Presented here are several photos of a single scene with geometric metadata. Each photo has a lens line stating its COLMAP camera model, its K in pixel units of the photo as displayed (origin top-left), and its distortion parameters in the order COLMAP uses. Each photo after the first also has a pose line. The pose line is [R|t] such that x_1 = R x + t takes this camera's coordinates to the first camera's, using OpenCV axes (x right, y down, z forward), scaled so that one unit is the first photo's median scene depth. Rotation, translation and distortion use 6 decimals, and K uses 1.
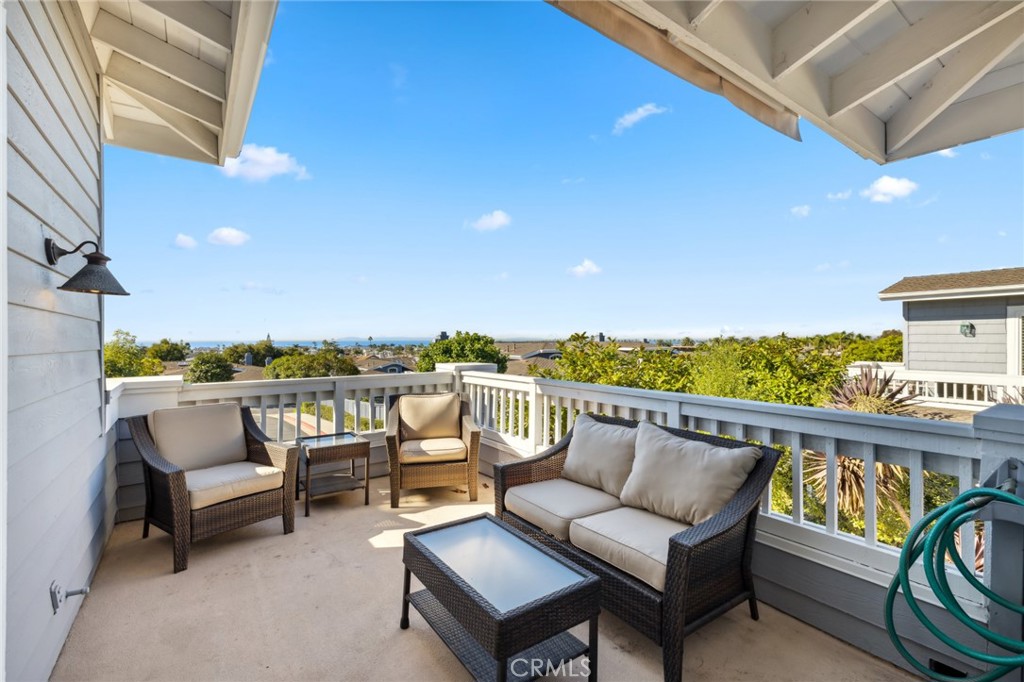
lens RADIAL K [[444.4, 0, 504.7], [0, 444.4, 339.9], [0, 0, 1]] dist [0.004225, 0.000508]
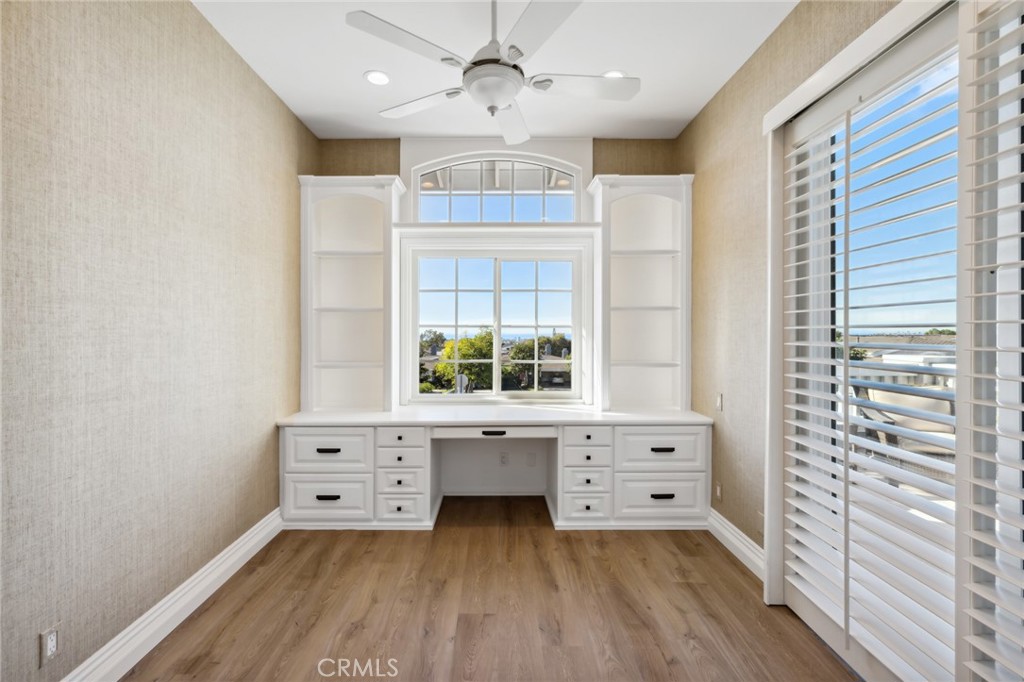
lens RADIAL K [[450.3, 0, 501.2], [0, 450.3, 334.0], [0, 0, 1]] dist [0.000394, 0.000080]
pose [[0.824561, 0.002845, -0.565765, -0.297034], [-0.001908, 0.999996, 0.002247, 0.007721], [0.565769, -0.000773, 0.824563, -0.290123]]
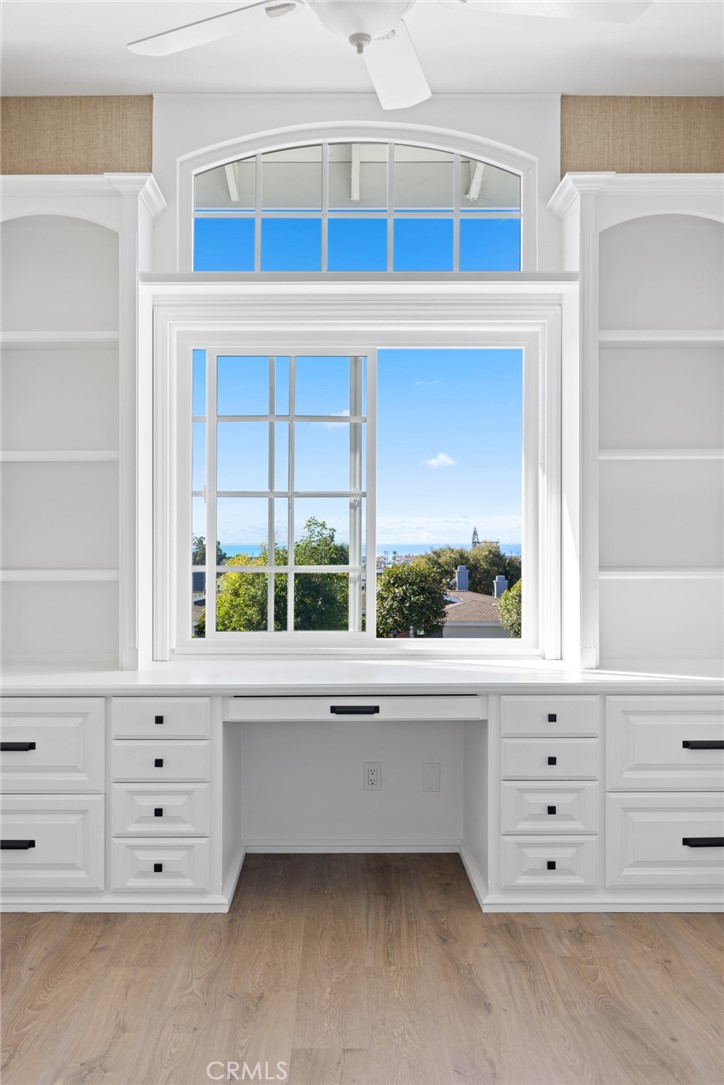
lens RADIAL K [[1040.3, 0, 357.7], [0, 1040.3, 542.5], [0, 0, 1]] dist [0.006990, 0.002079]
pose [[0.827393, 0.001371, -0.561621, -0.268873], [-0.001121, 0.999999, 0.000789, 0.033595], [0.561622, -0.000023, 0.827394, -0.351625]]
